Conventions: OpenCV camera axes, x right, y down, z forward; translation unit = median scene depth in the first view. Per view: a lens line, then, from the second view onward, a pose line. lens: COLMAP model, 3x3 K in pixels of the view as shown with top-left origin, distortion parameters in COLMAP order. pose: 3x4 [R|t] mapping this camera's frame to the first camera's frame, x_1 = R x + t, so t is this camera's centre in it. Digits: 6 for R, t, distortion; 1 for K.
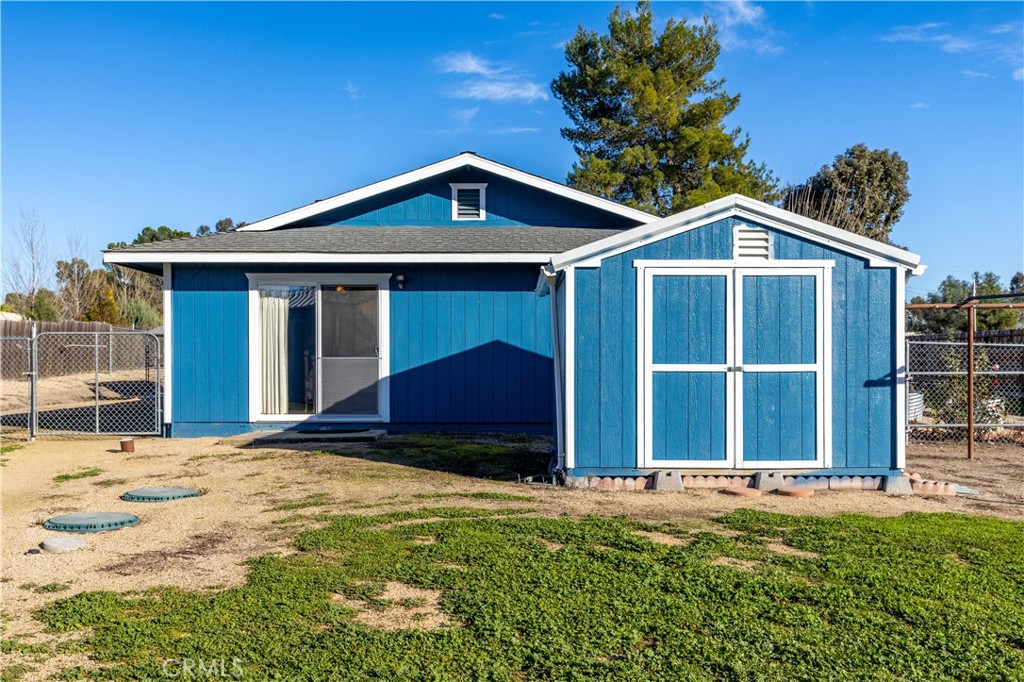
lens RADIAL K [[982.1, 0, 498.3], [0, 982.1, 370.4], [0, 0, 1]] dist [-0.006122, 0.000000]
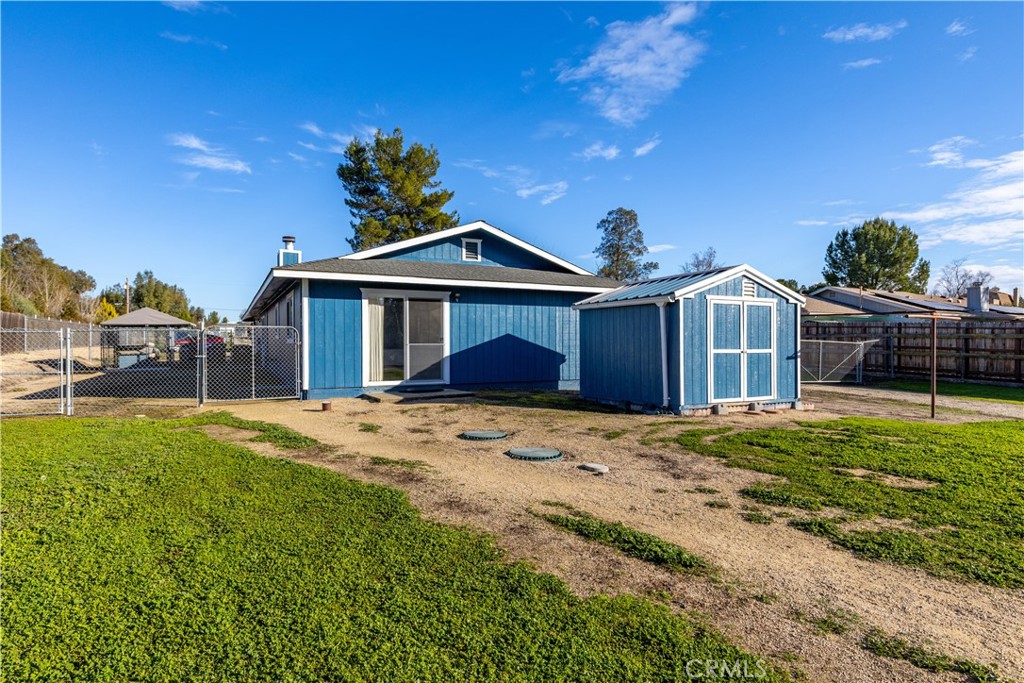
lens RADIAL K [[577.9, 0, 509.8], [0, 577.9, 344.4], [0, 0, 1]] dist [0.000572, -0.003440]
pose [[0.888895, -0.001135, 0.458110, -0.457516], [0.003216, 0.999988, -0.003762, -0.008446], [-0.458100, 0.004817, 0.888888, 0.110096]]
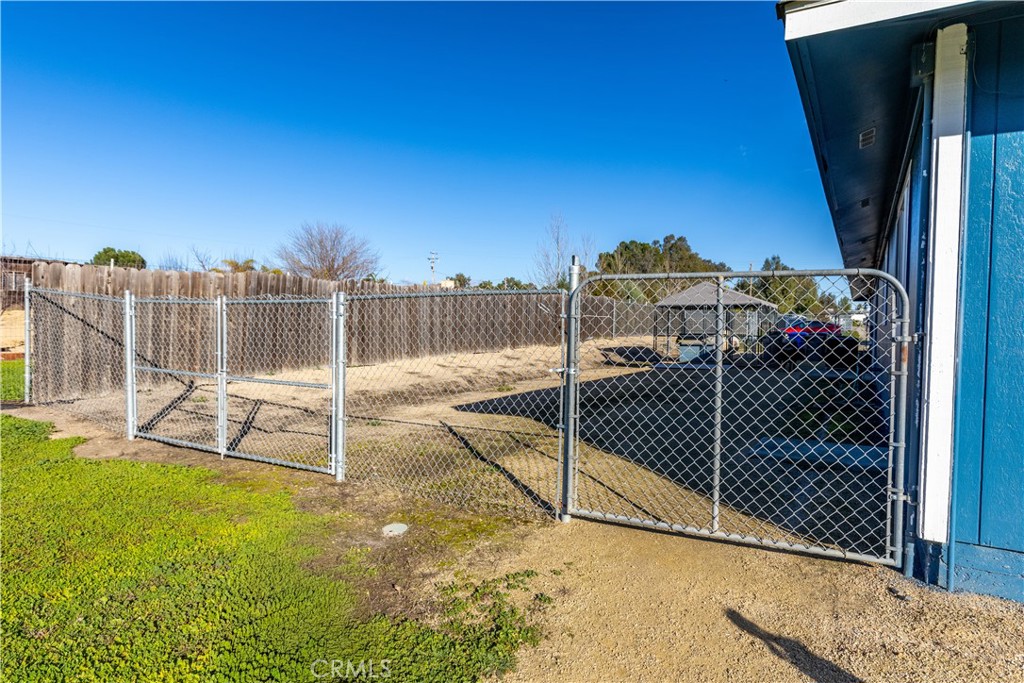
lens RADIAL K [[607.7, 0, 513.2], [0, 607.7, 345.1], [0, 0, 1]] dist [-0.007576, -0.001026]
pose [[0.877670, 0.032634, -0.478153, -0.364584], [-0.022653, 0.999389, 0.026628, -0.014572], [0.478730, -0.012540, 0.877873, 0.750880]]
